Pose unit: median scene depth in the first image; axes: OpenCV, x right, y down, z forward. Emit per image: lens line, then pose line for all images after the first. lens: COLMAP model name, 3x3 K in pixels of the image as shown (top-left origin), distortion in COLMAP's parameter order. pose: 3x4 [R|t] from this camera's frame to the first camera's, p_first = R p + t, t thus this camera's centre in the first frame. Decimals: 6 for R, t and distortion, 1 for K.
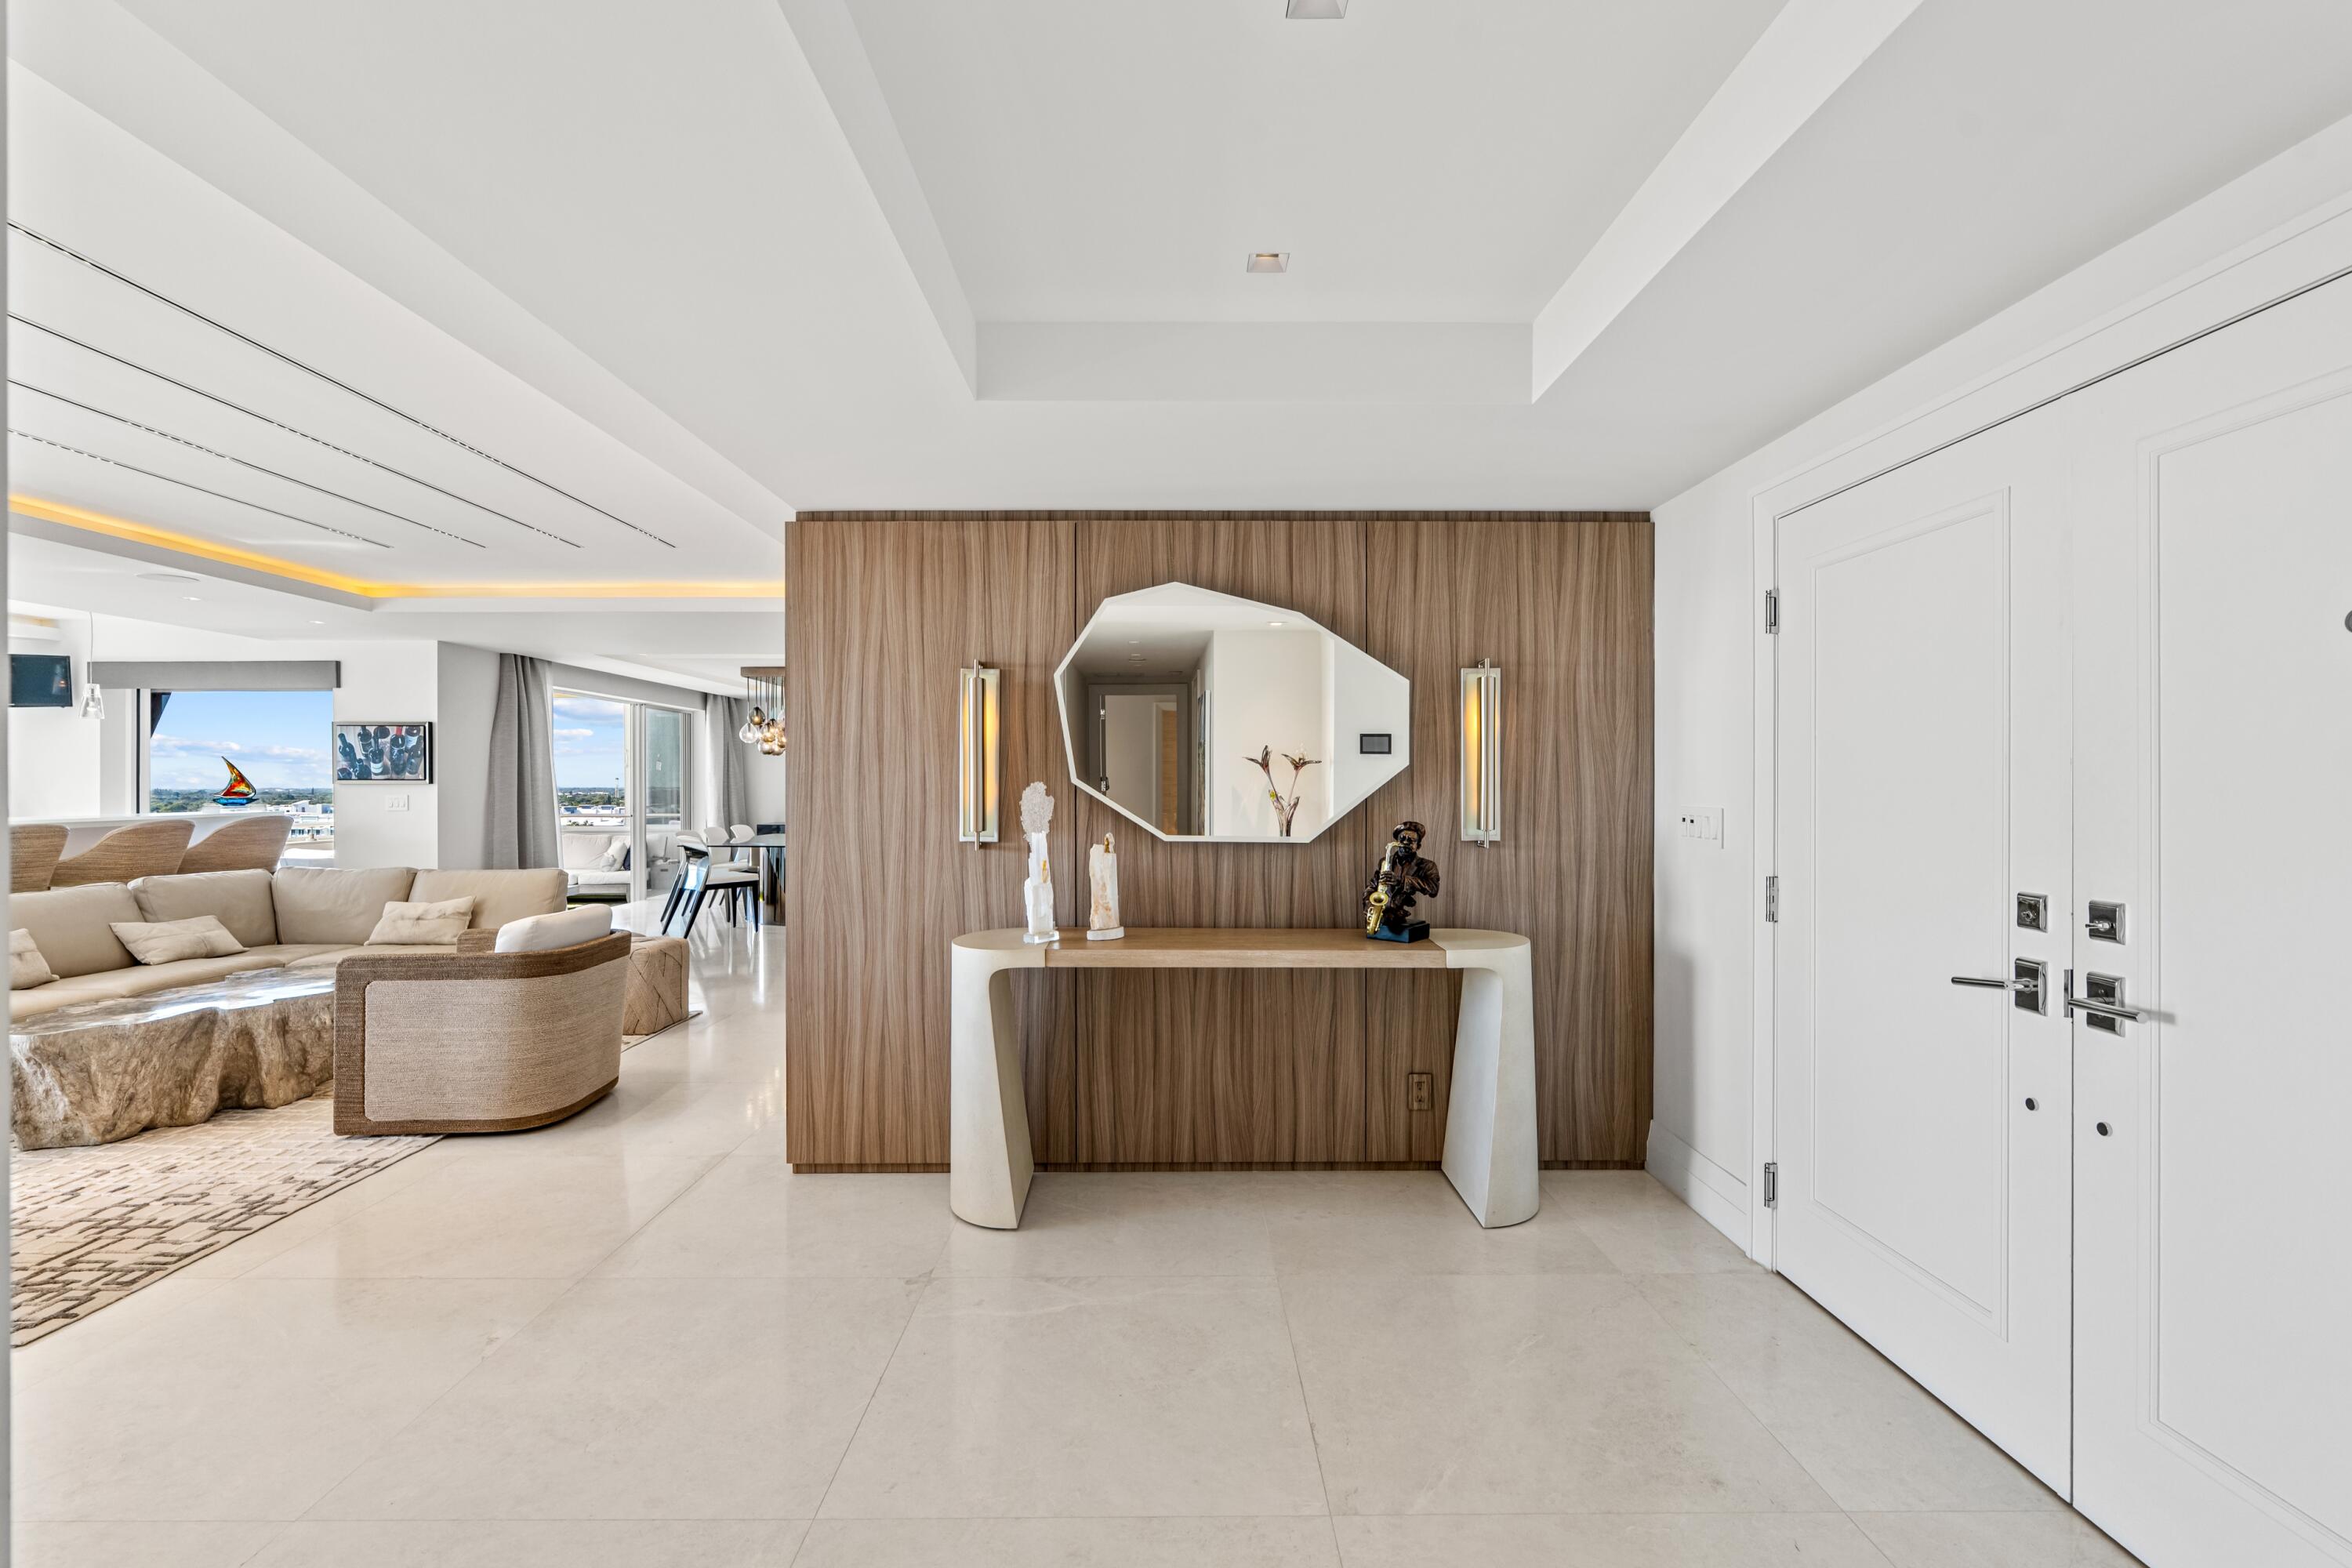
lens RADIAL K [[1063.6, 0, 1174.8], [0, 1063.6, 794.3], [0, 0, 1]] dist [-0.000204, 0.000037]
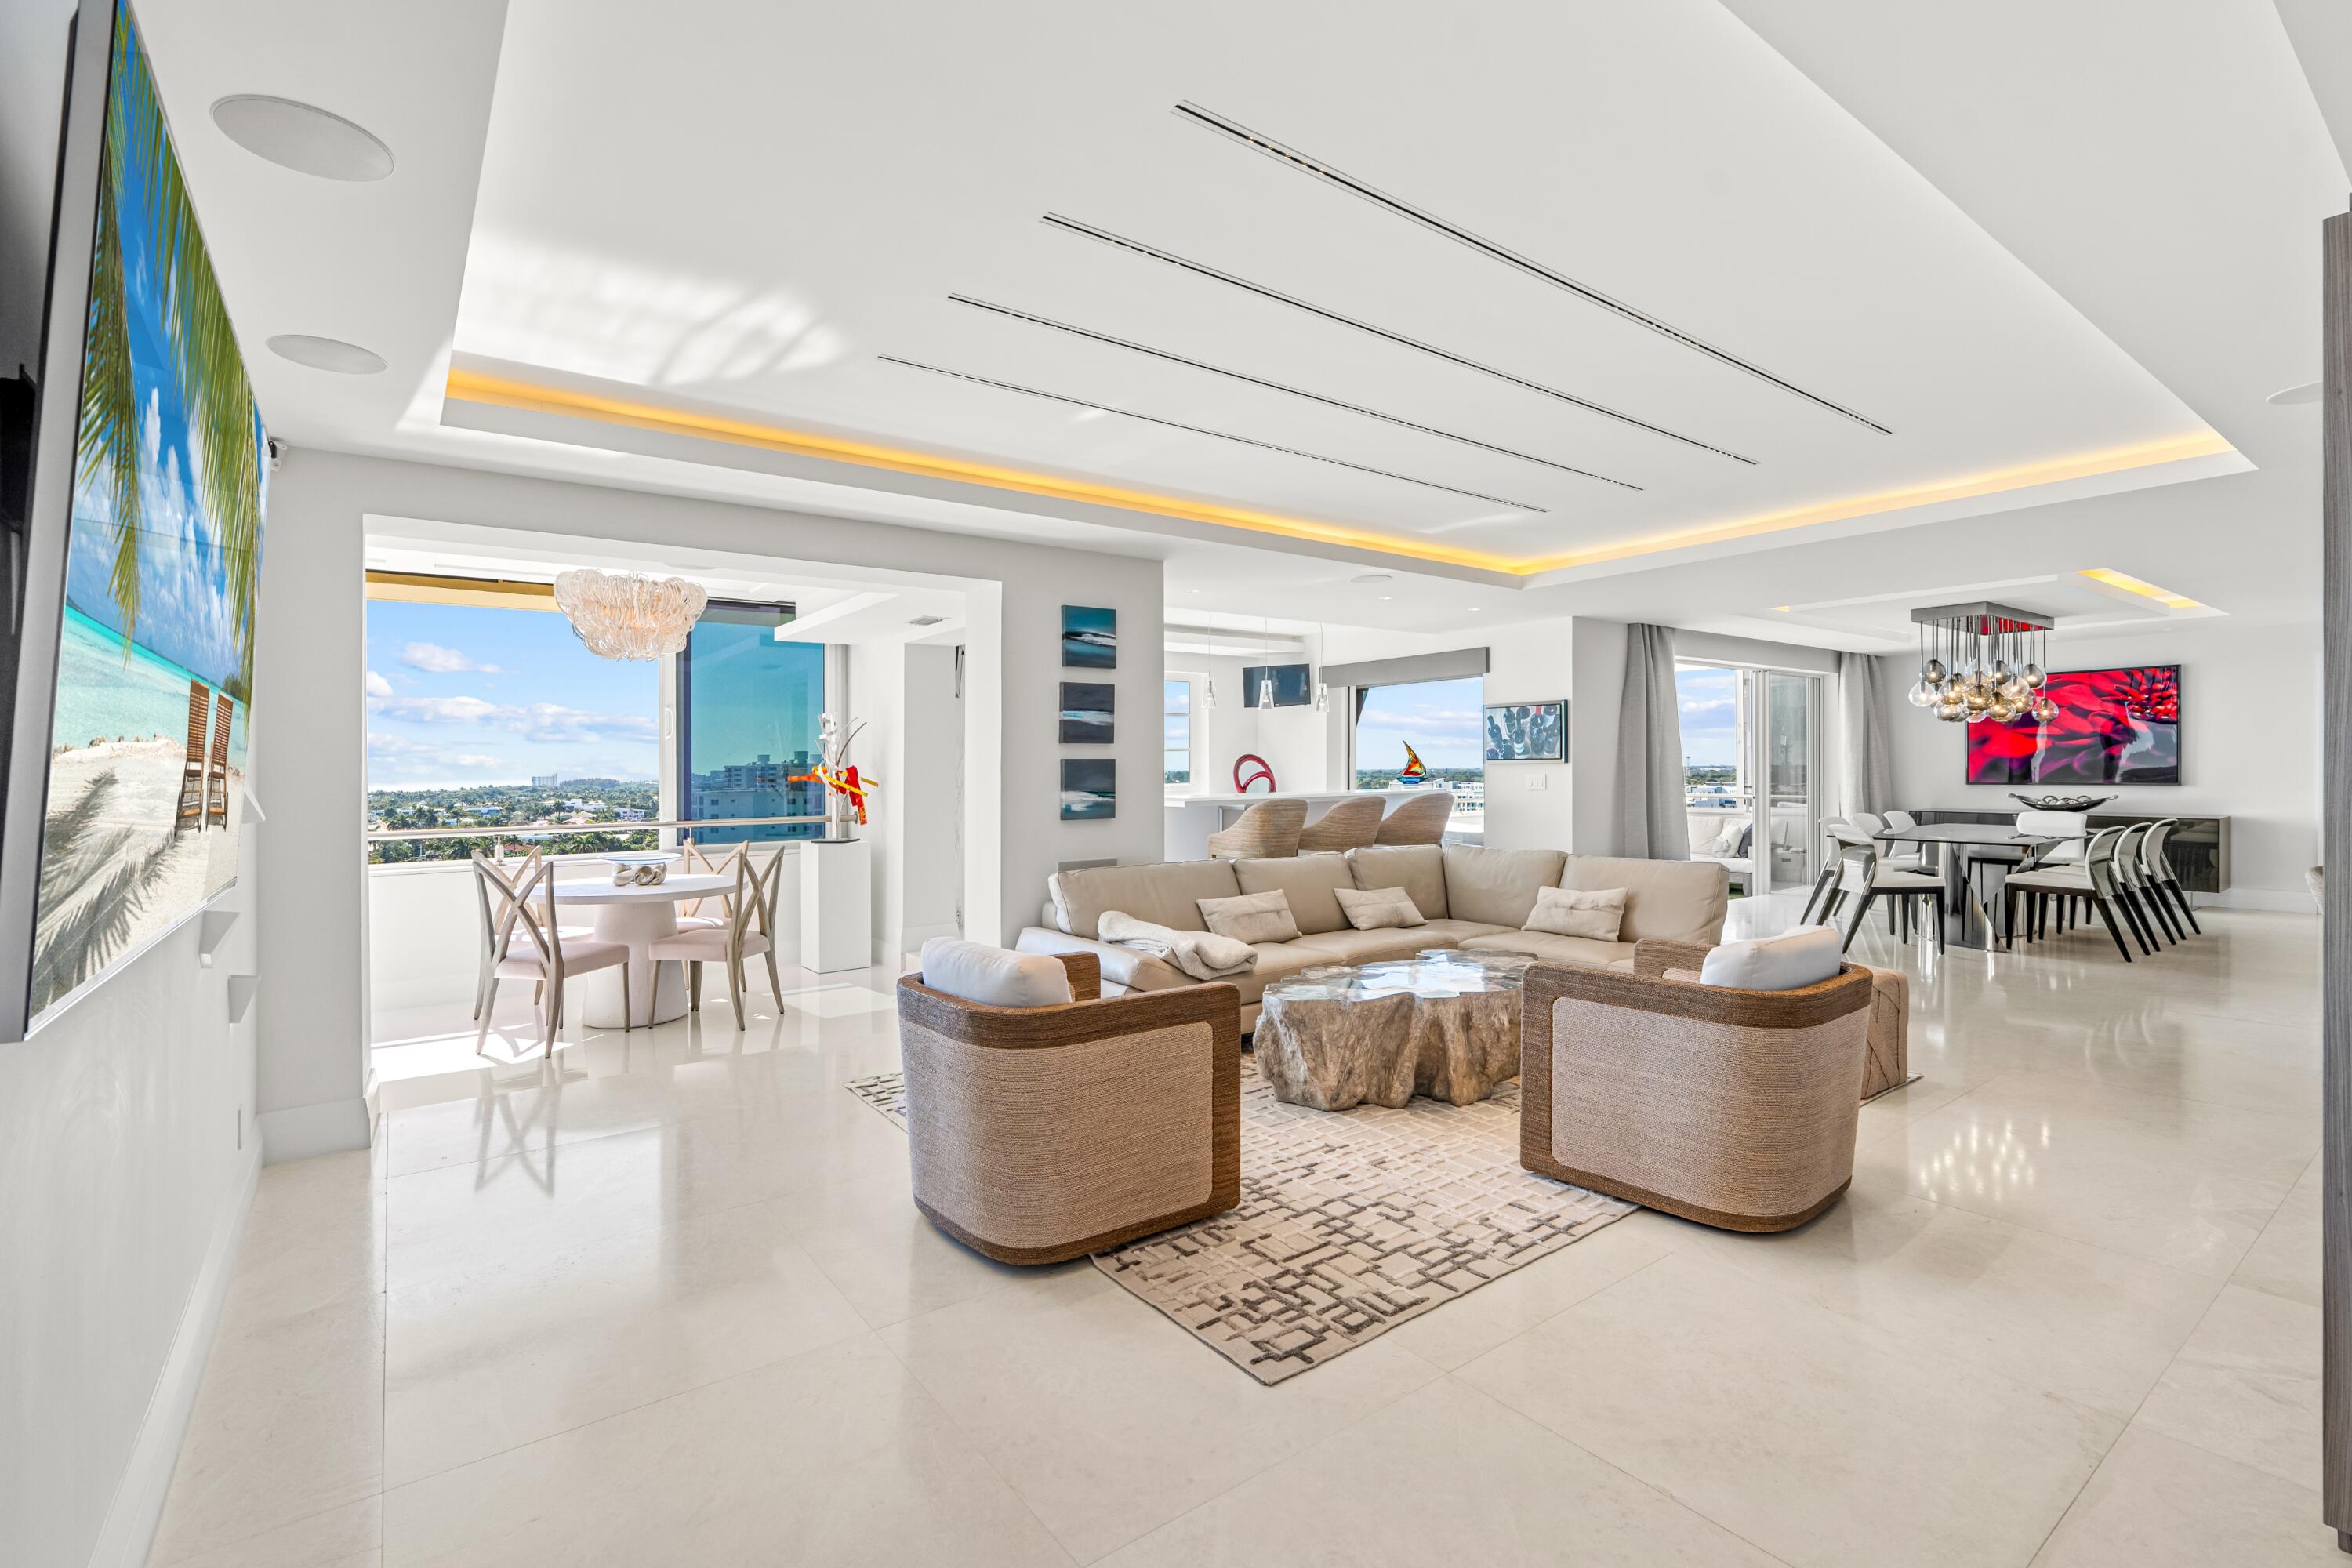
lens RADIAL K [[1057.1, 0, 1176.0], [0, 1057.1, 784.0], [0, 0, 1]] dist [0.000973, 0.000626]
pose [[0.597041, 0.006780, -0.802182, -0.248711], [0.001408, 0.999954, 0.009499, -0.000372], [0.802209, -0.006800, 0.597004, 0.242400]]
